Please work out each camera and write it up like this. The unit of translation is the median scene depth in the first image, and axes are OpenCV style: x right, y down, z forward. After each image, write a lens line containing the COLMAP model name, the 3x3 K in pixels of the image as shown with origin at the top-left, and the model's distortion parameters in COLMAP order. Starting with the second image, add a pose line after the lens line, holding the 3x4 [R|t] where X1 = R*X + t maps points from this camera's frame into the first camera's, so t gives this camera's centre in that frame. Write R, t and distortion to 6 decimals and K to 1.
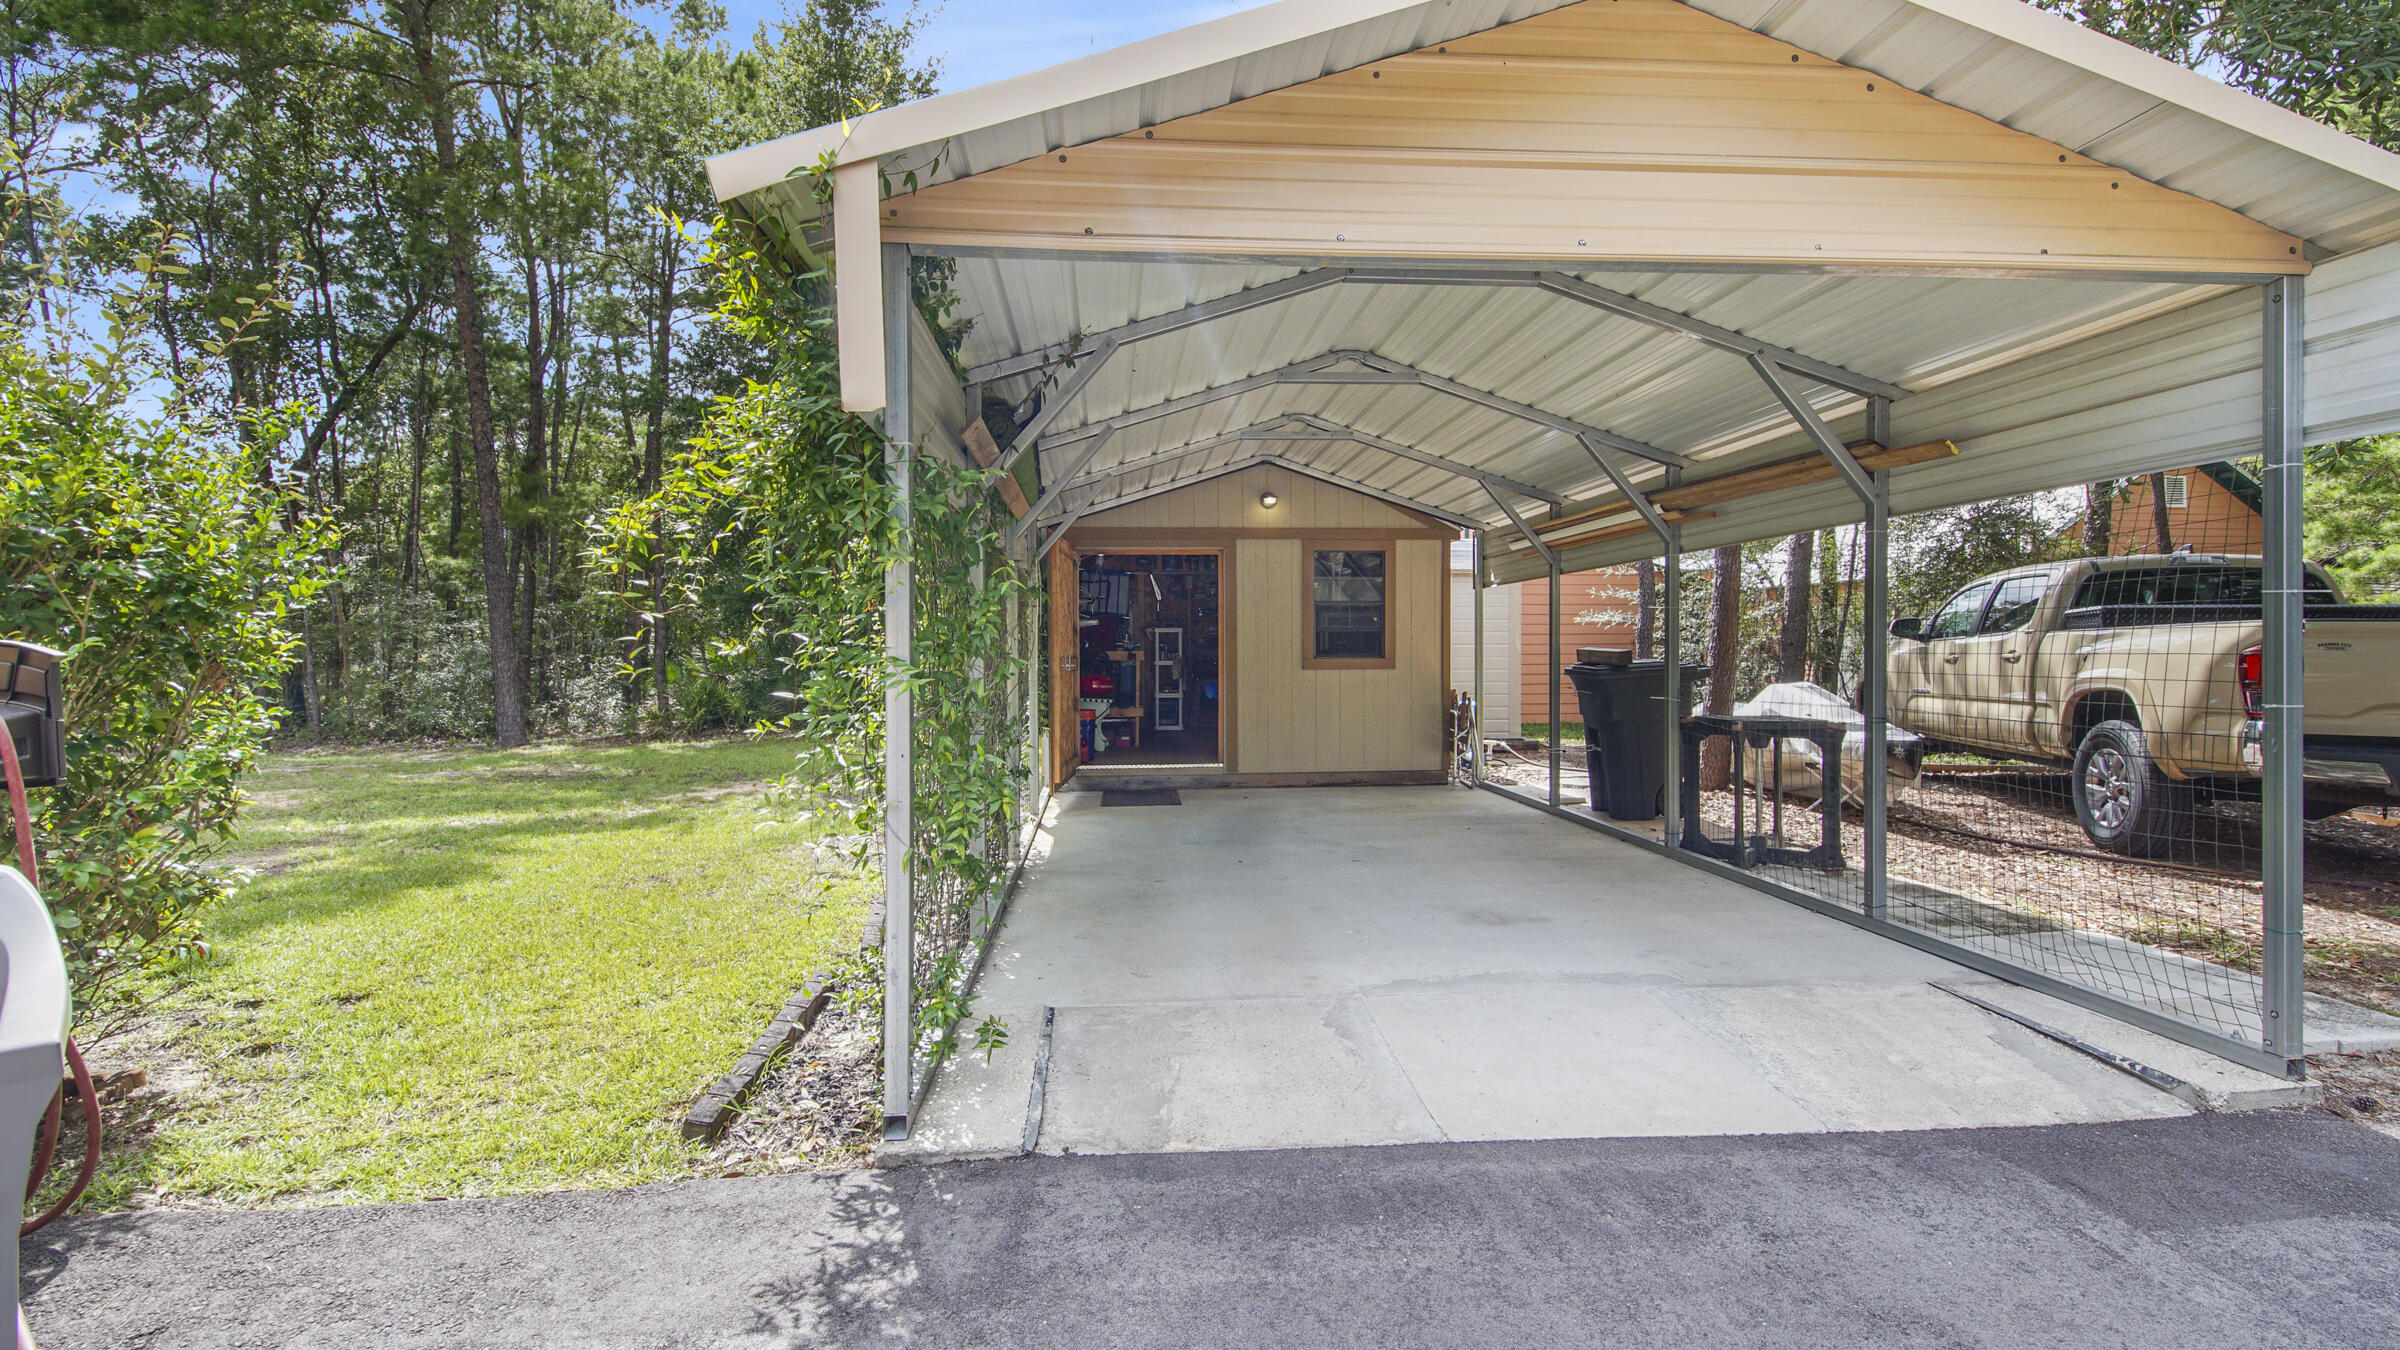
lens RADIAL K [[1068.1, 0, 1215.8], [0, 1068.1, 664.7], [0, 0, 1]] dist [0.026073, -0.015445]
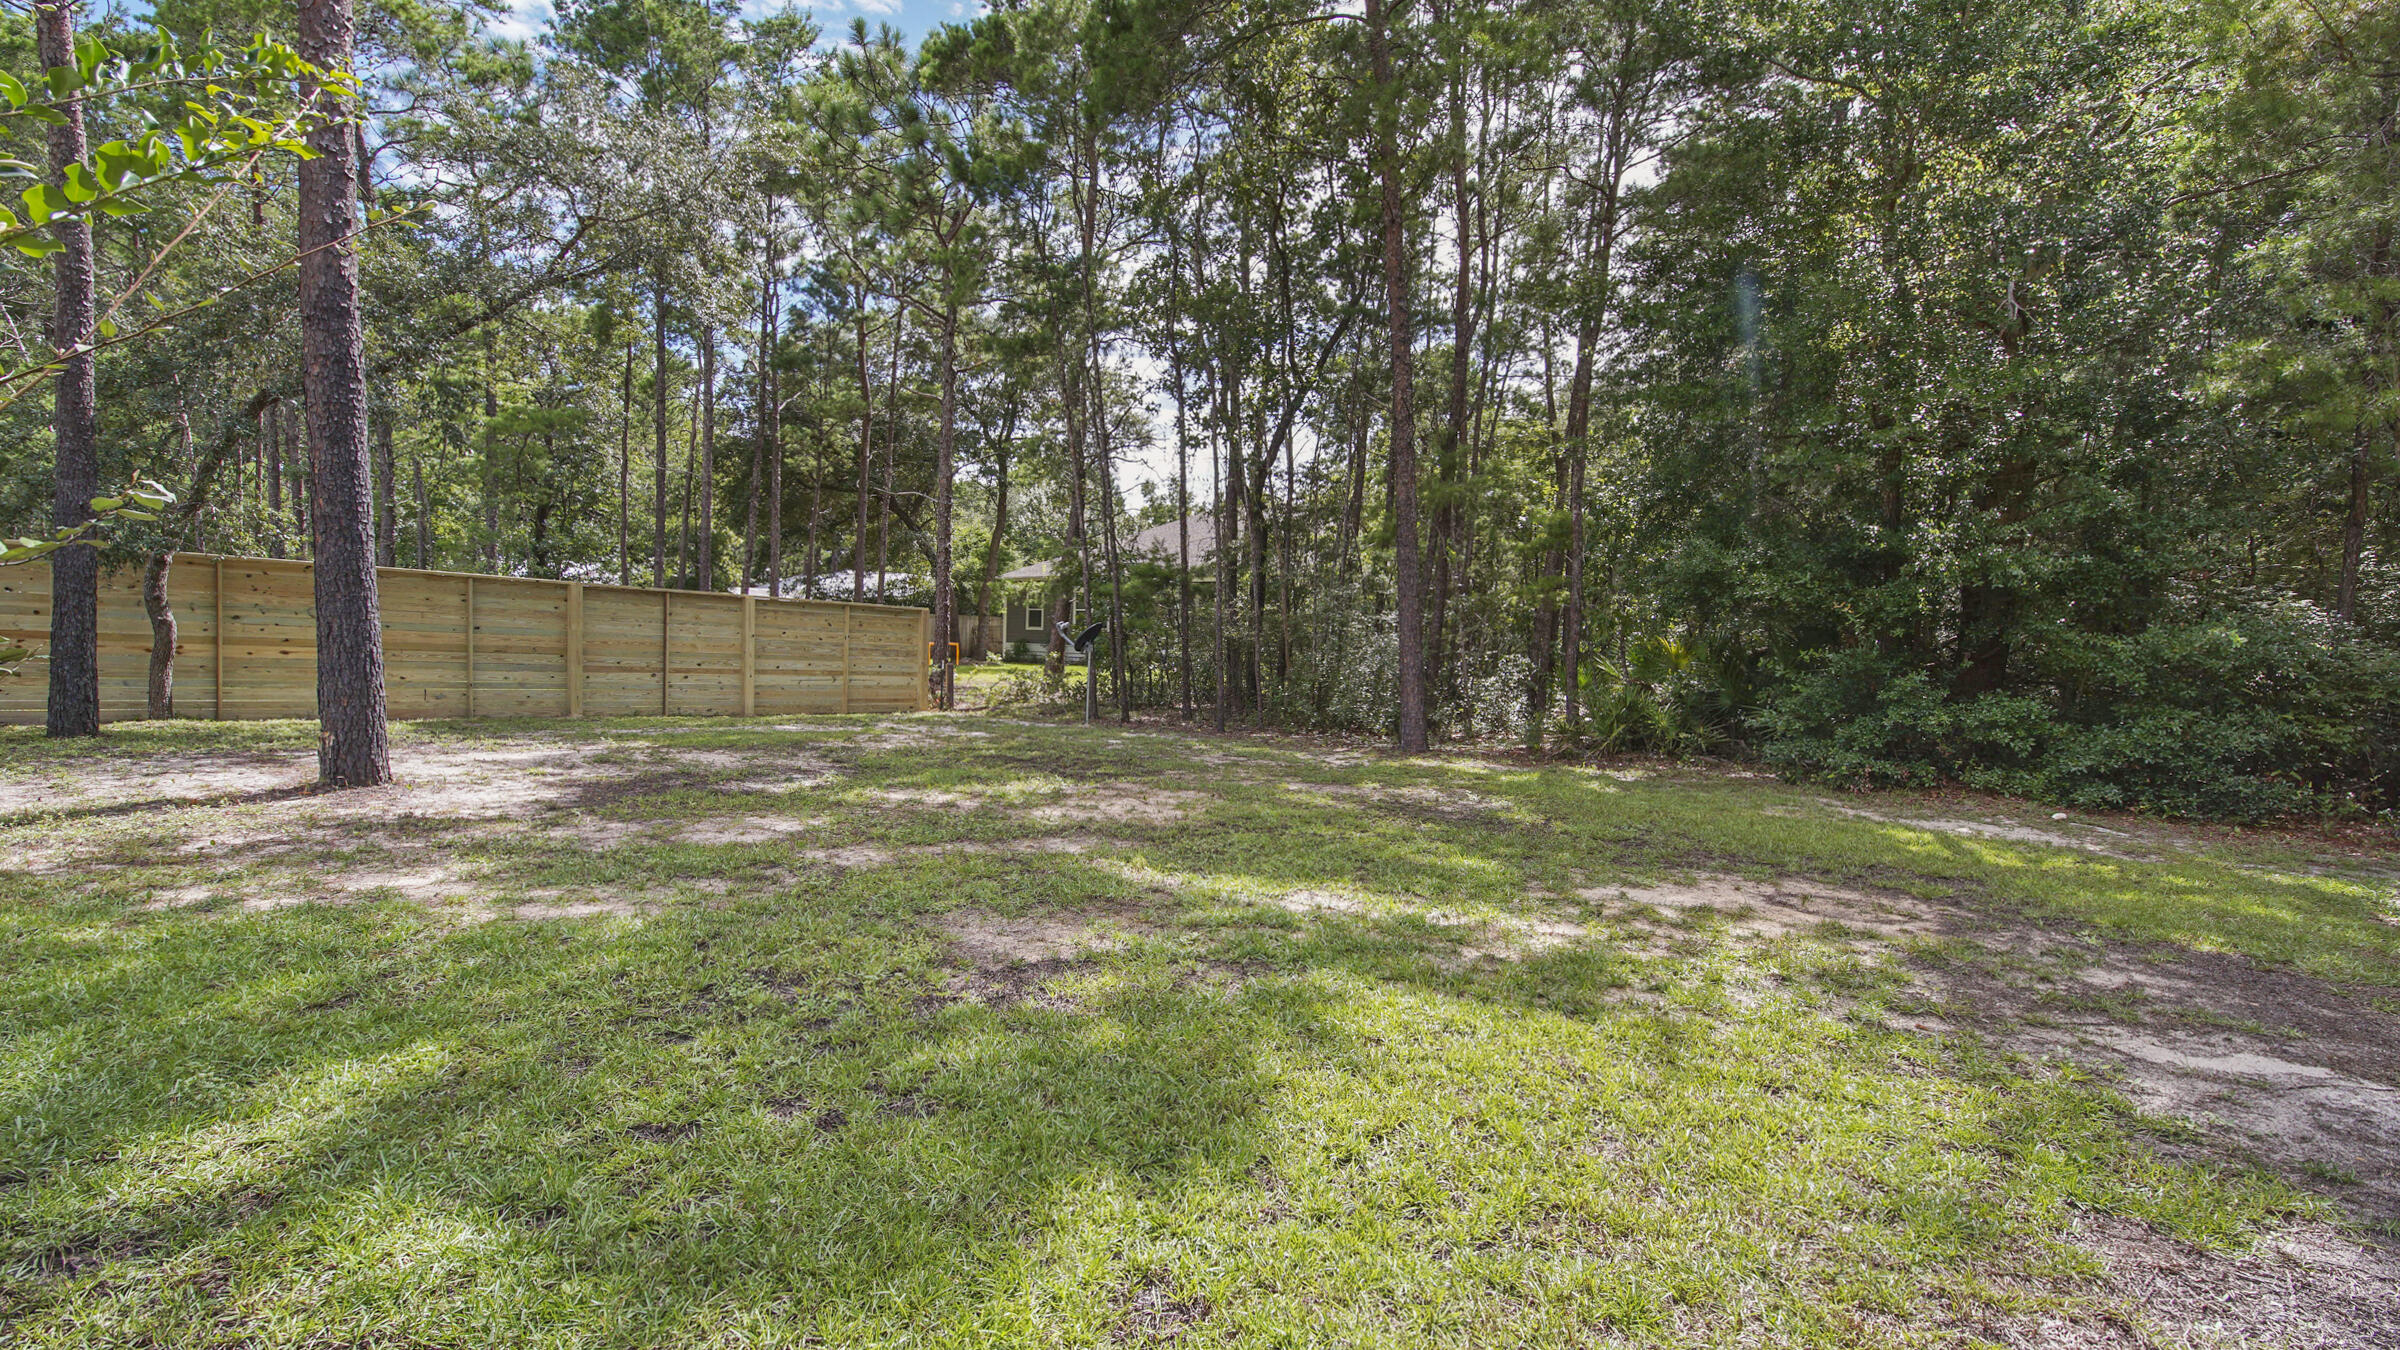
lens RADIAL K [[1068.1, 0, 1215.8], [0, 1068.1, 664.7], [0, 0, 1]] dist [0.026073, -0.015445]
pose [[0.707271, 0.040681, -0.705771, -0.127043], [-0.045249, 0.998901, 0.012232, 0.000865], [0.705493, 0.023284, 0.708334, 0.219703]]
